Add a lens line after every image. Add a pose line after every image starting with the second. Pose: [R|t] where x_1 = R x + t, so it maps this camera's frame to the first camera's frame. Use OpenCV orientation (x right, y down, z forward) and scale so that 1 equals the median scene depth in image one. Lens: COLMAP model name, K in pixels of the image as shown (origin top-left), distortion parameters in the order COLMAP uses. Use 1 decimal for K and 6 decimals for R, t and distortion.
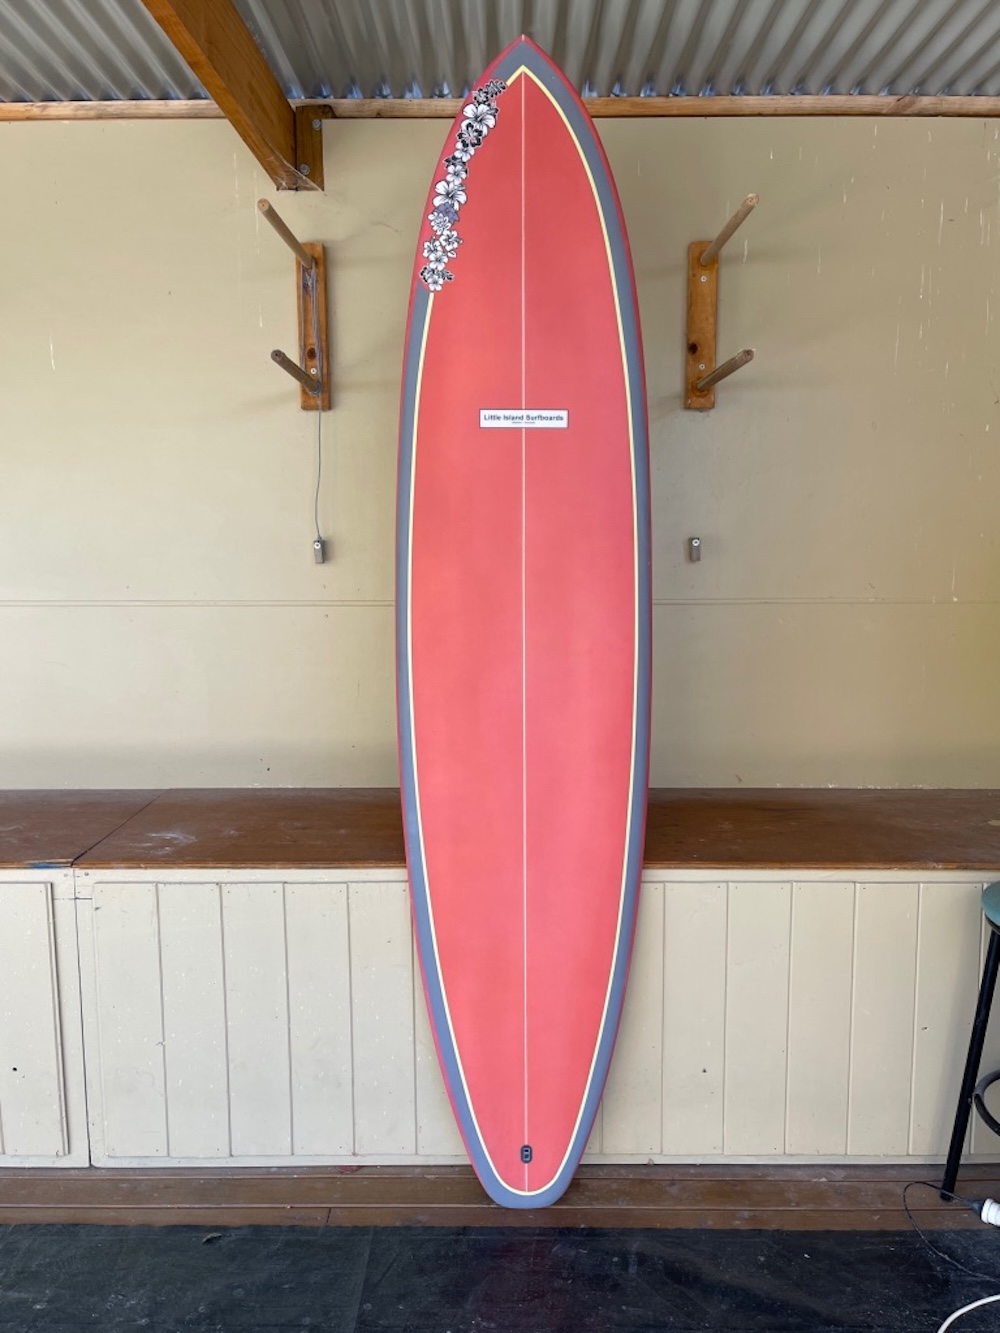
lens RADIAL K [[1013.3, 0, 496.2], [0, 1013.3, 664.8], [0, 0, 1]] dist [0.036777, -0.077708]
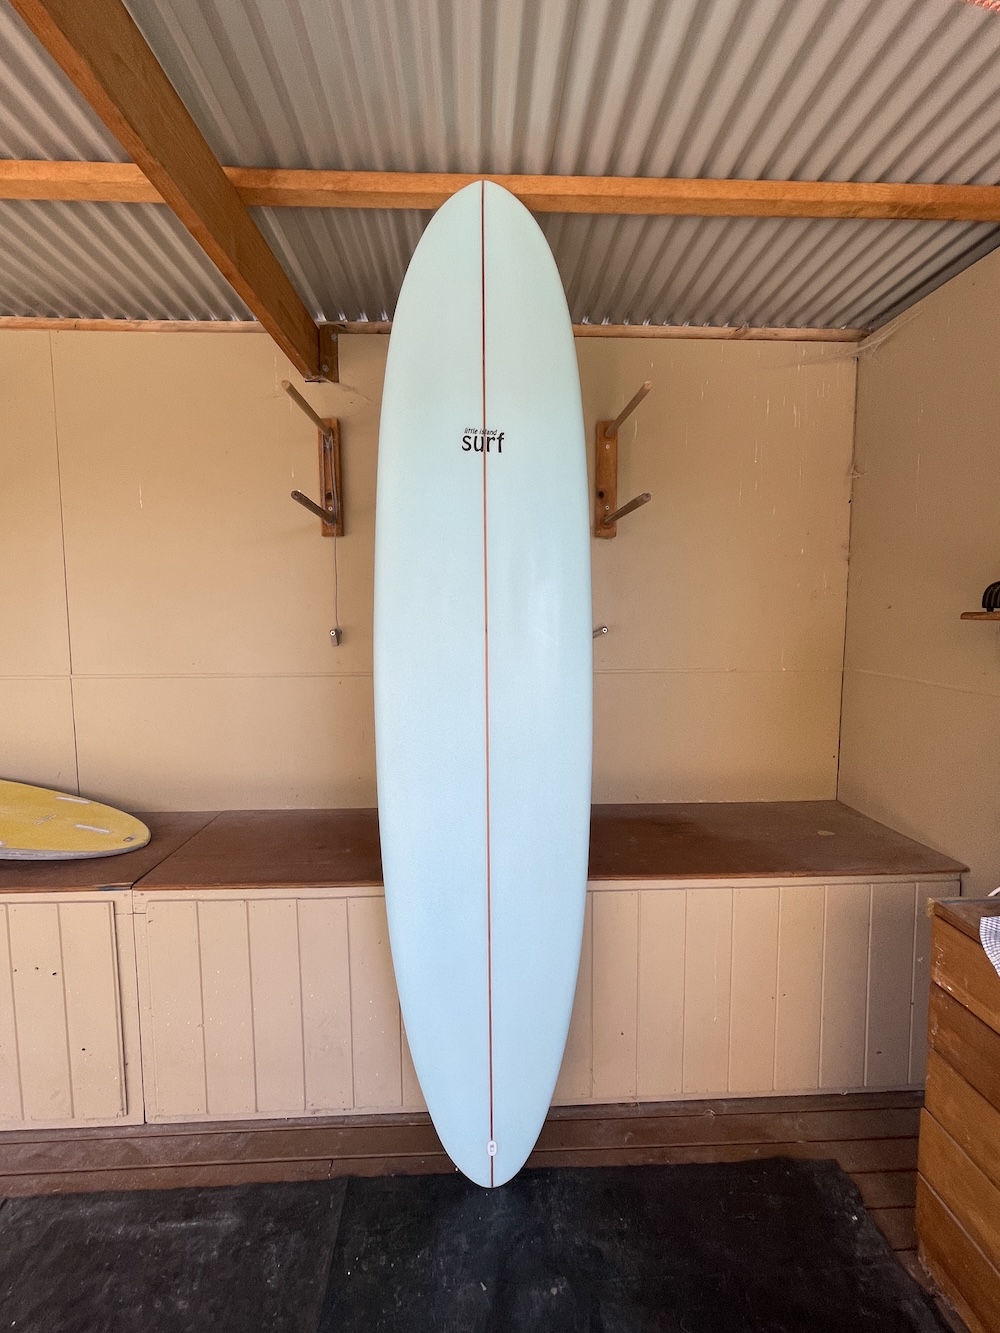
lens RADIAL K [[621.8, 0, 494.2], [0, 621.8, 656.2], [0, 0, 1]] dist [-0.027229, 0.000313]
pose [[0.999012, -0.004613, 0.044195, 0.005934], [0.007328, 0.998084, -0.061446, -0.035893], [-0.043827, 0.061709, 0.997131, 0.165004]]
